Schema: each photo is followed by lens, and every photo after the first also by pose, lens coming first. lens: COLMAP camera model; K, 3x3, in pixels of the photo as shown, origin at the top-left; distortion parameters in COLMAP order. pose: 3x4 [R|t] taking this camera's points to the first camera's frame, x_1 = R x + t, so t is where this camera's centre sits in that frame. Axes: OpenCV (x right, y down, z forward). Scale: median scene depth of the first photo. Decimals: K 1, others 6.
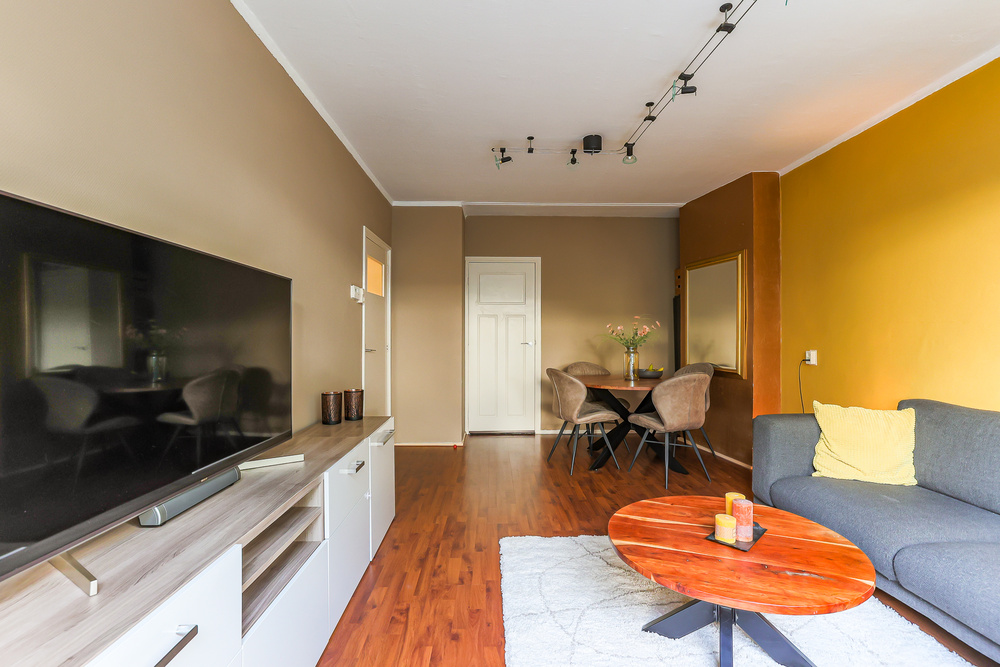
lens RADIAL K [[461.9, 0, 500.0], [0, 461.9, 333.5], [0, 0, 1]] dist [-0.003159, -0.000168]
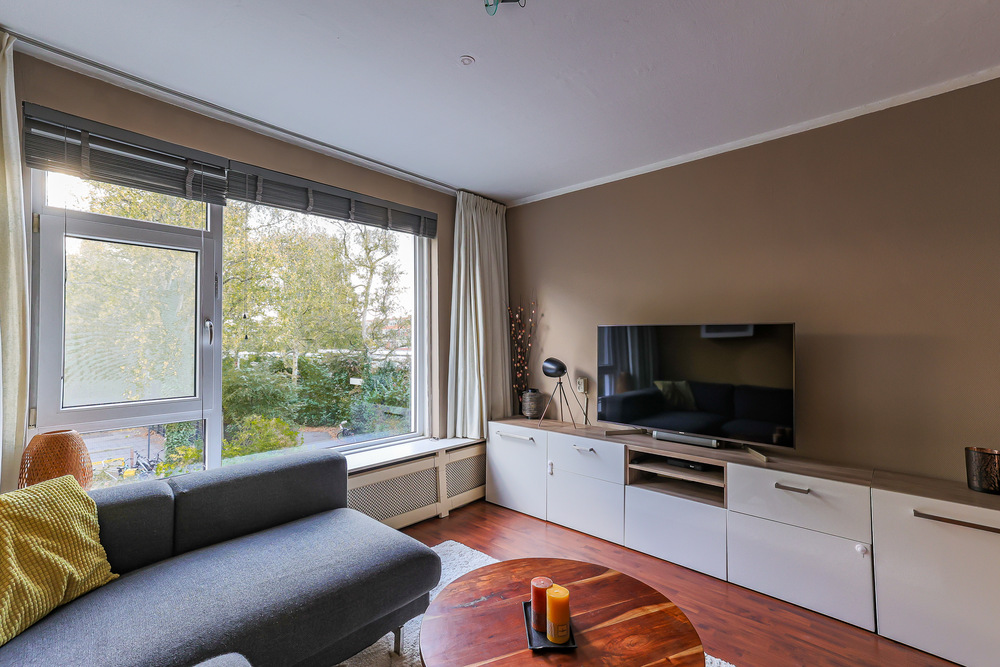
lens RADIAL K [[461.9, 0, 500.0], [0, 461.9, 333.5], [0, 0, 1]] dist [-0.003159, -0.000168]
pose [[-0.690532, -0.013106, -0.723183, 1.066906], [-0.007621, 0.999912, -0.010845, -0.074811], [0.723262, -0.001977, -0.690571, 1.360437]]
